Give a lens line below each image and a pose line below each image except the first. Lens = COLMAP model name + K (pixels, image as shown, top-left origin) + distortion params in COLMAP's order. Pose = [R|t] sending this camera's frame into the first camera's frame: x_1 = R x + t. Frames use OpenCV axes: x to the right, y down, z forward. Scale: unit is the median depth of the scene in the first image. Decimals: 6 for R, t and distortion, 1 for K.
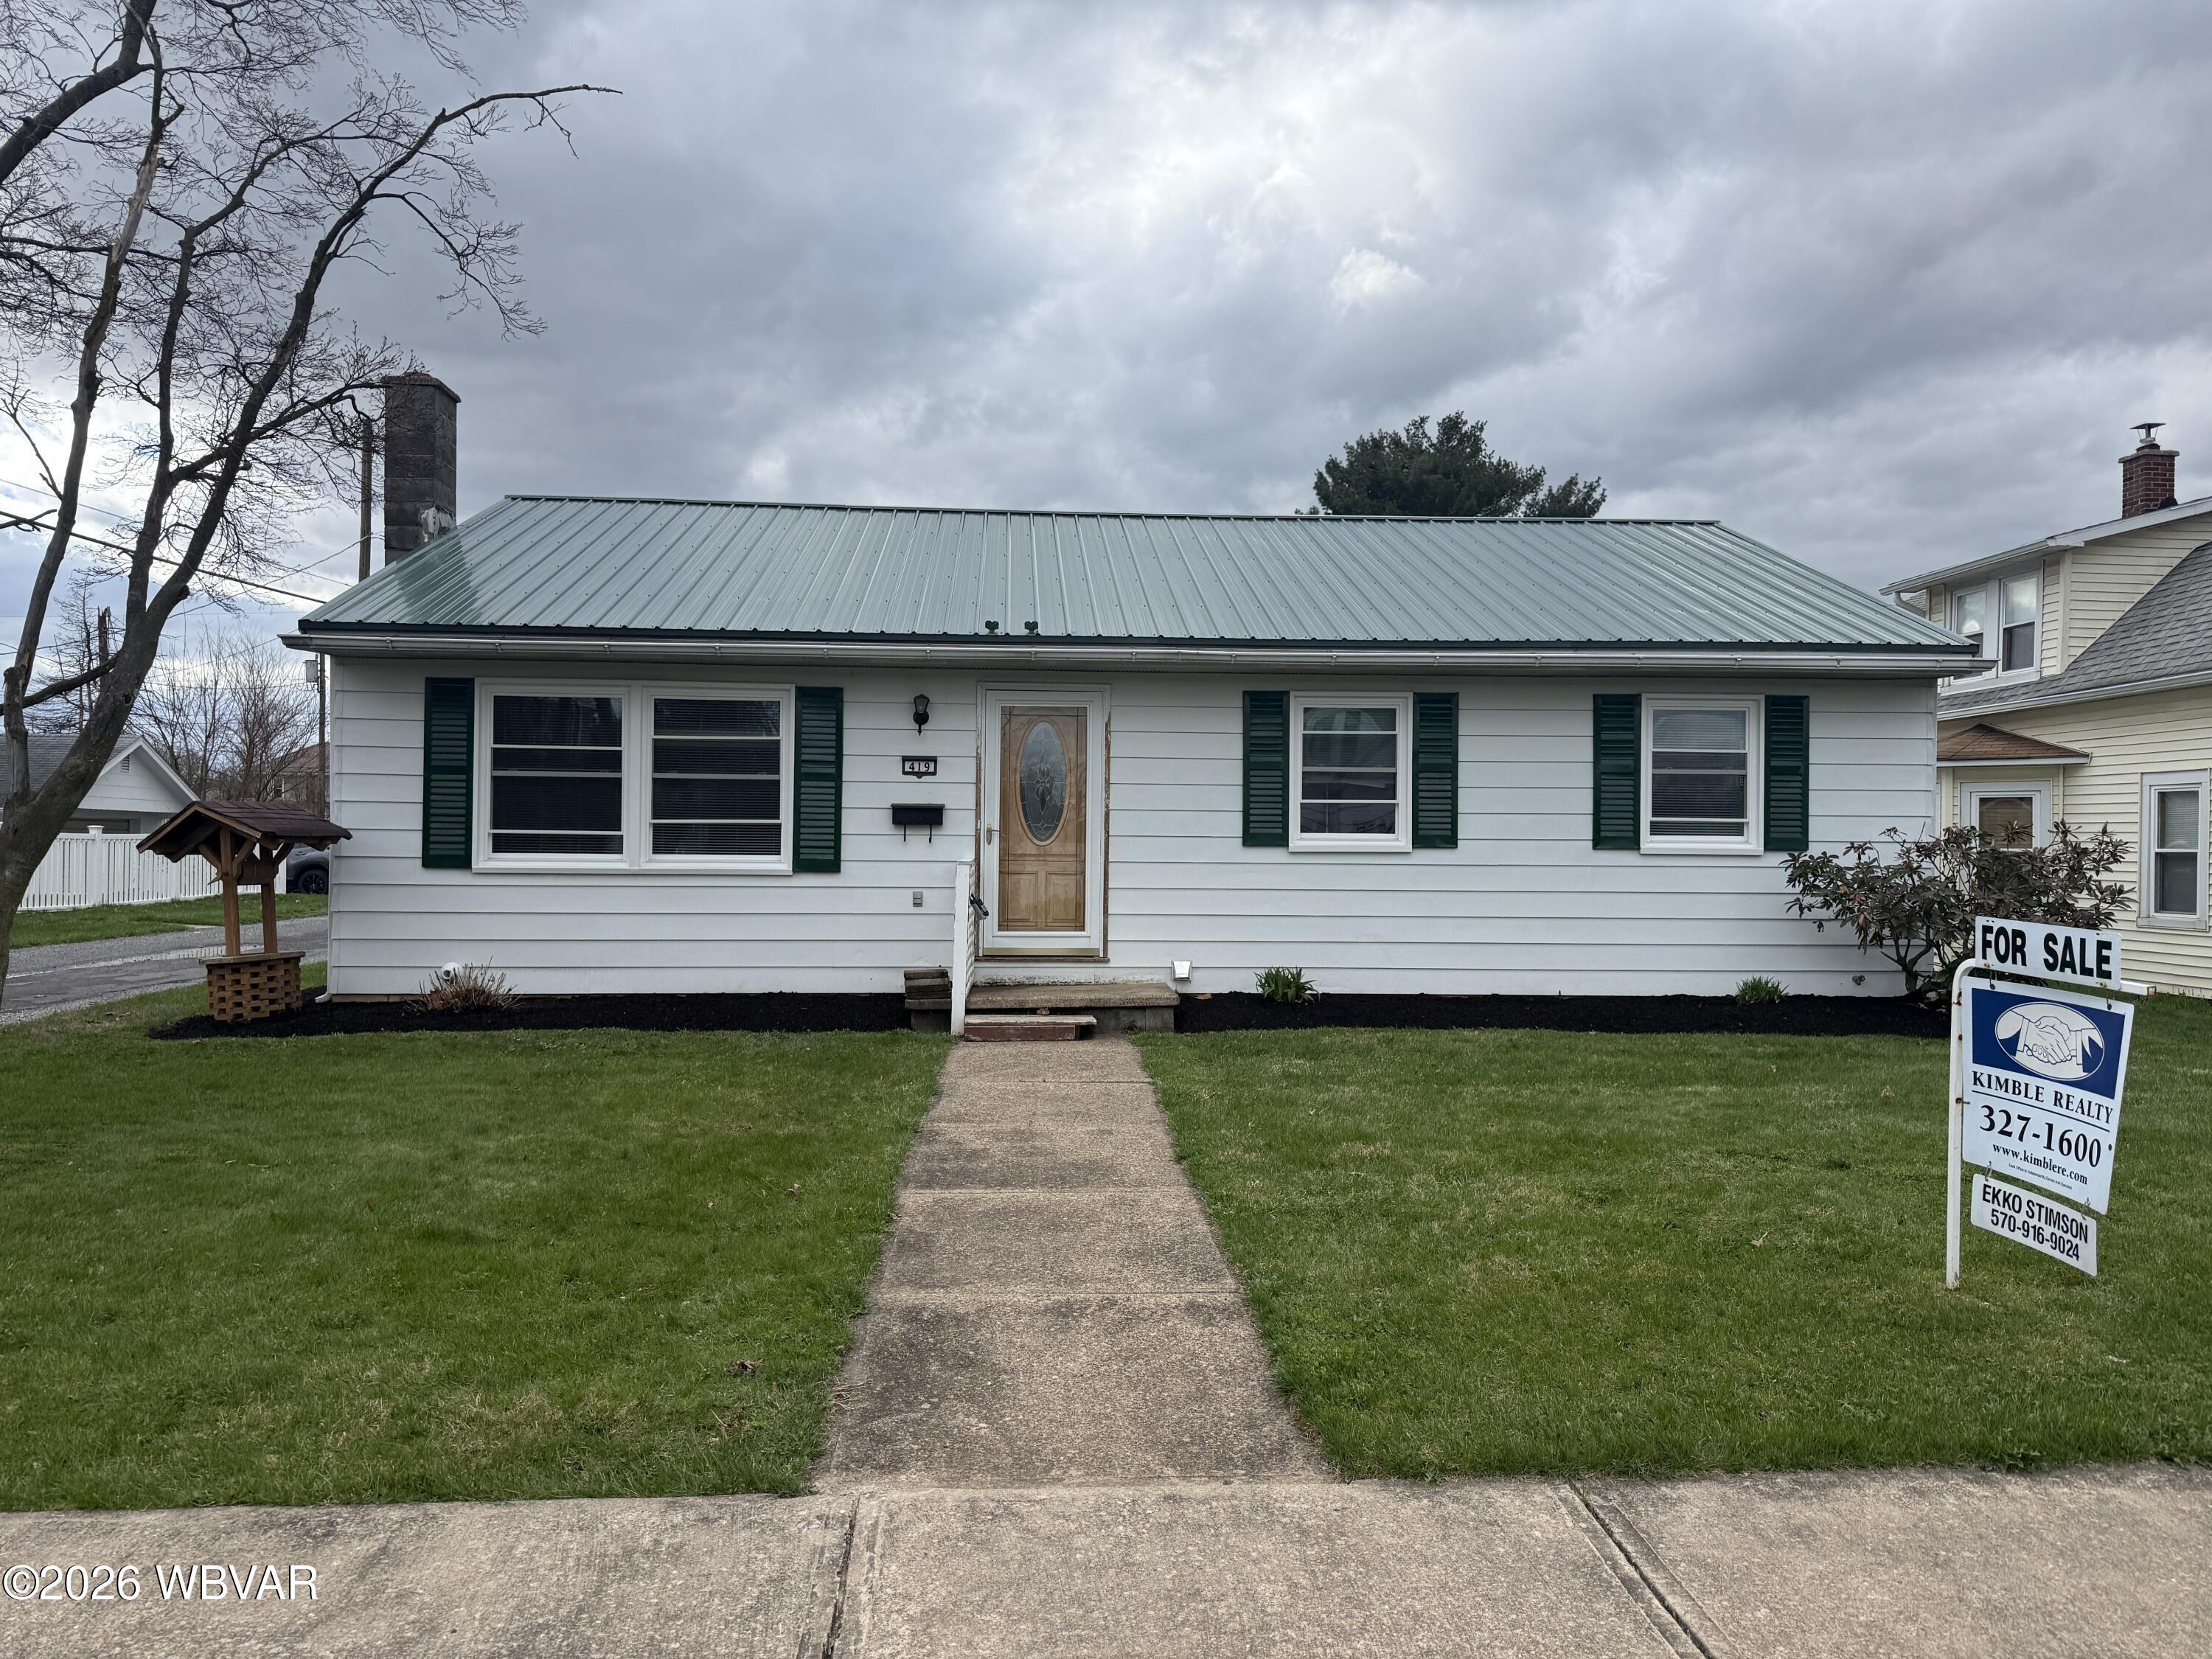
lens RADIAL K [[1562.8, 0, 1099.3], [0, 1562.8, 840.2], [0, 0, 1]] dist [0.076209, -0.113902]
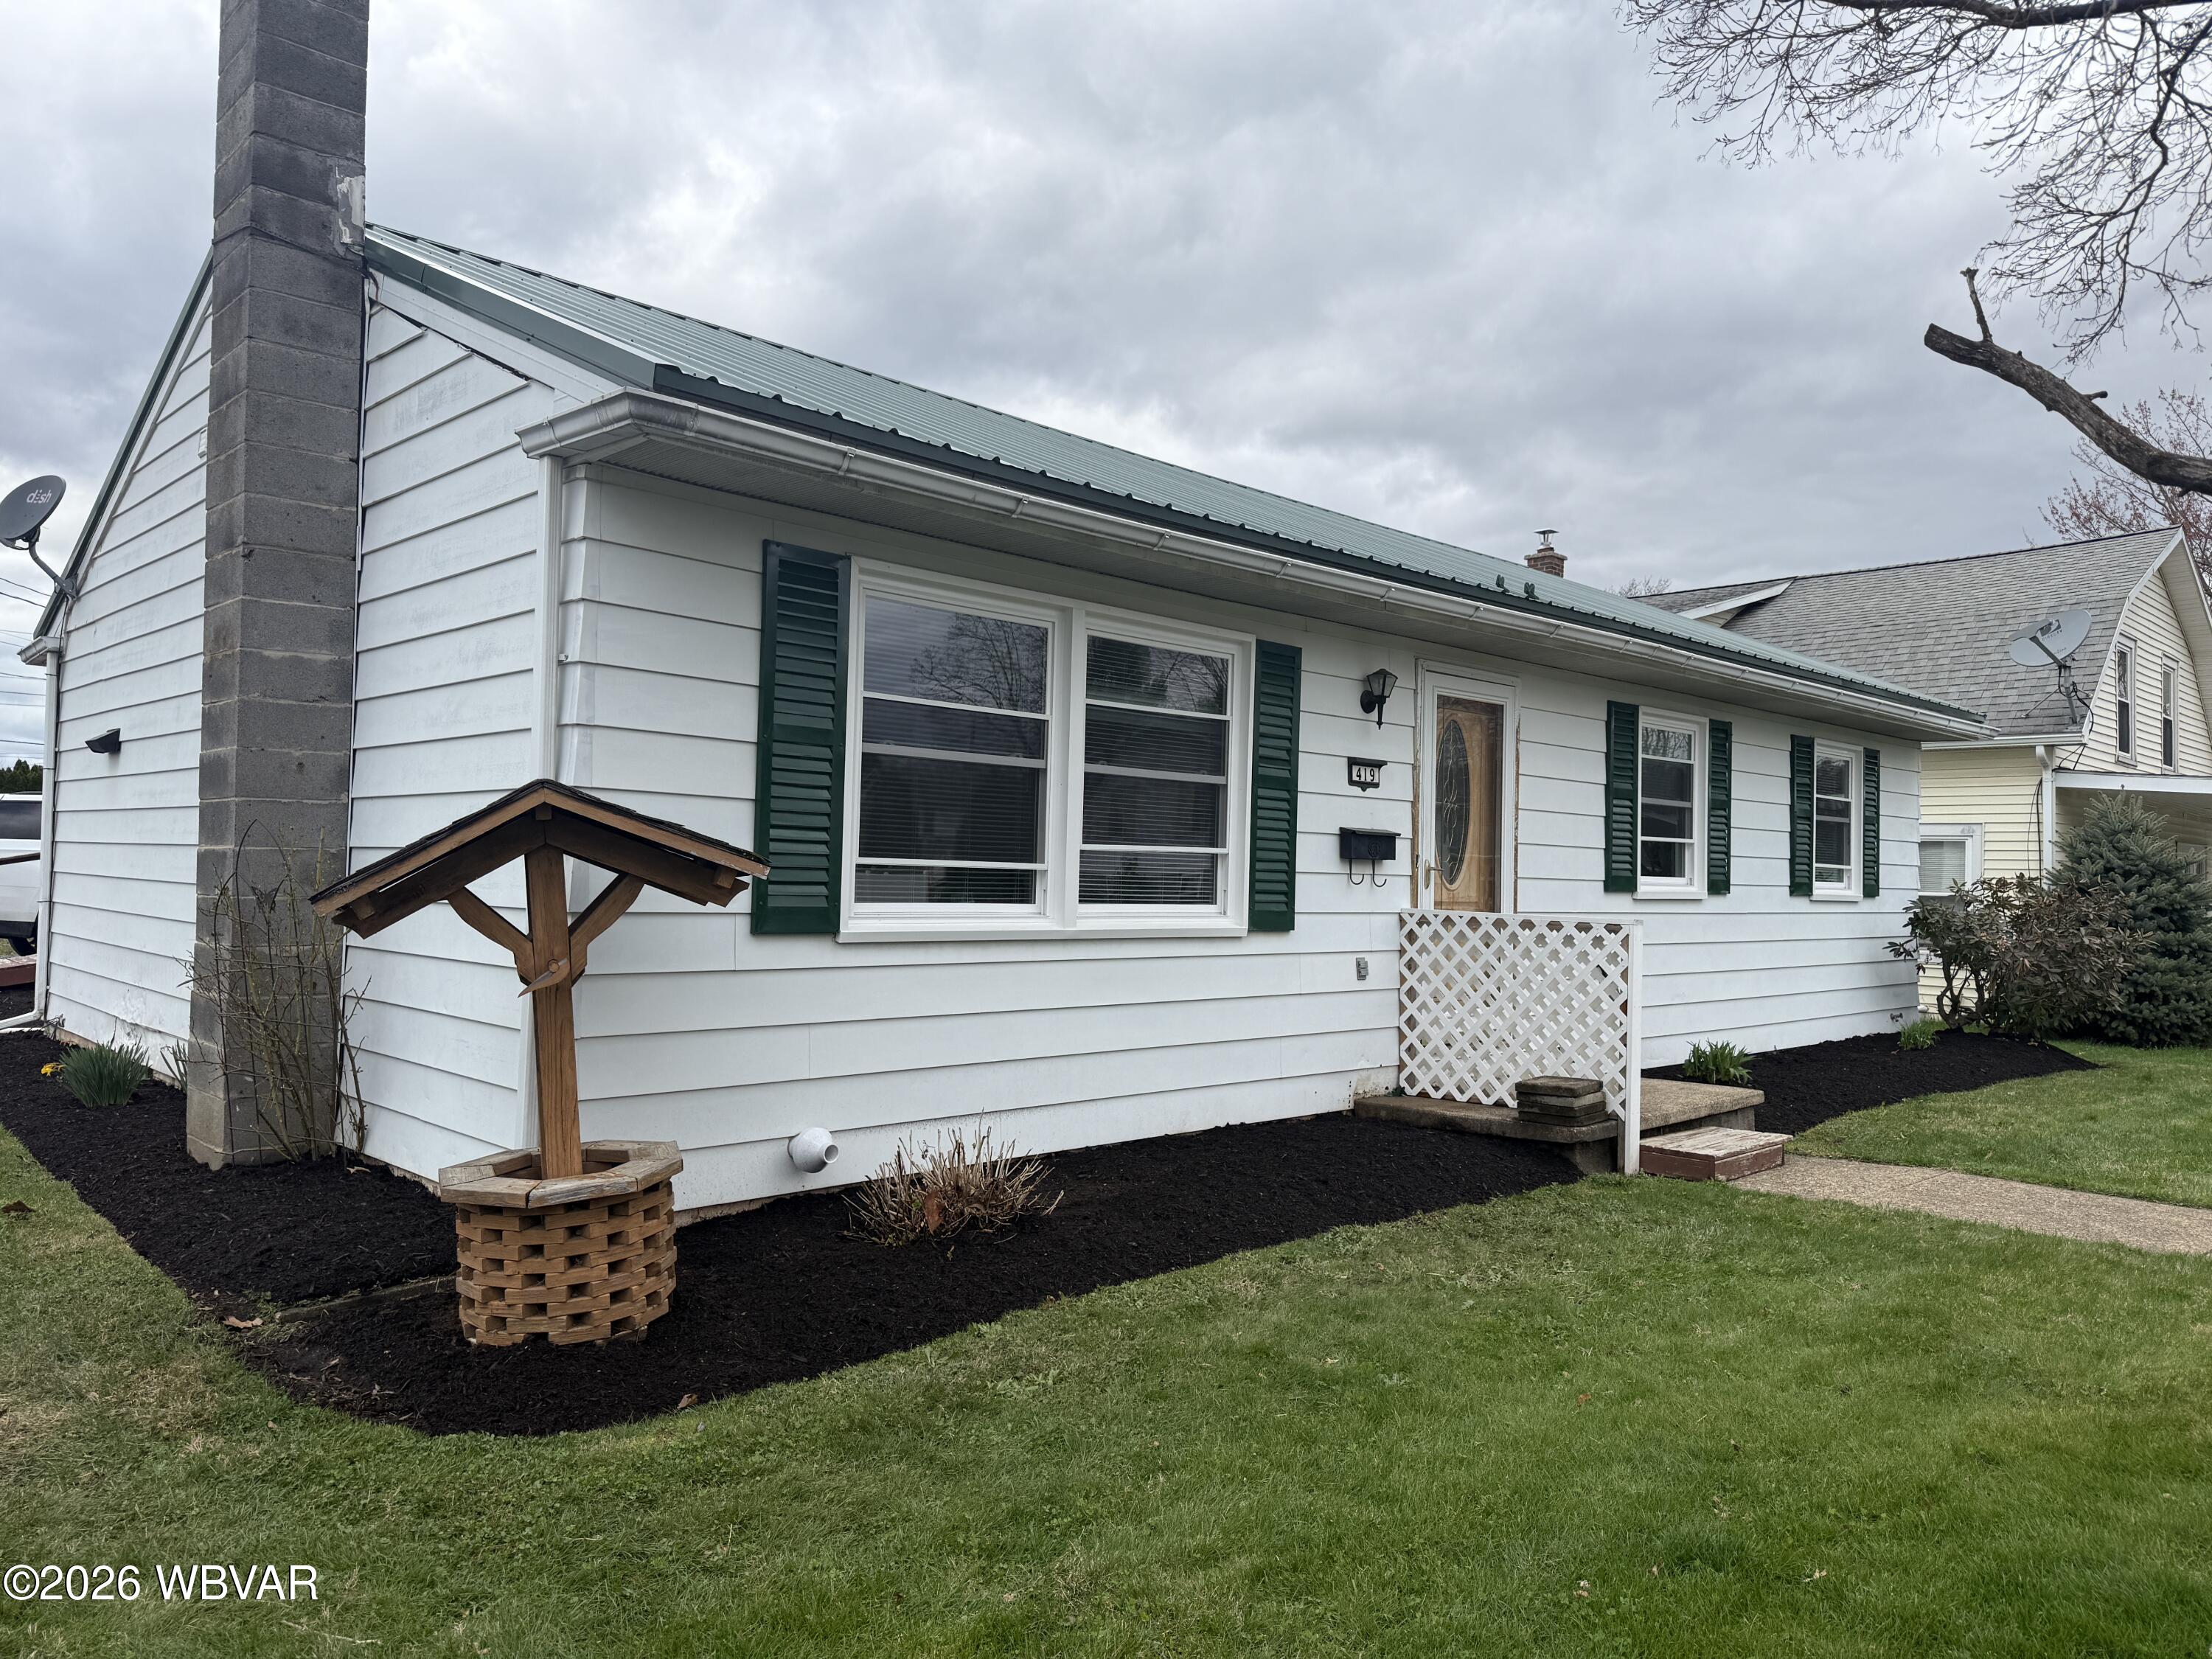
lens RADIAL K [[1562.8, 0, 1099.3], [0, 1562.8, 840.2], [0, 0, 1]] dist [0.076209, -0.113902]
pose [[0.740737, 0.022110, 0.671431, -0.662173], [-0.016595, 0.999755, -0.014614, -0.006291], [-0.671590, -0.000317, 0.740923, 0.570547]]
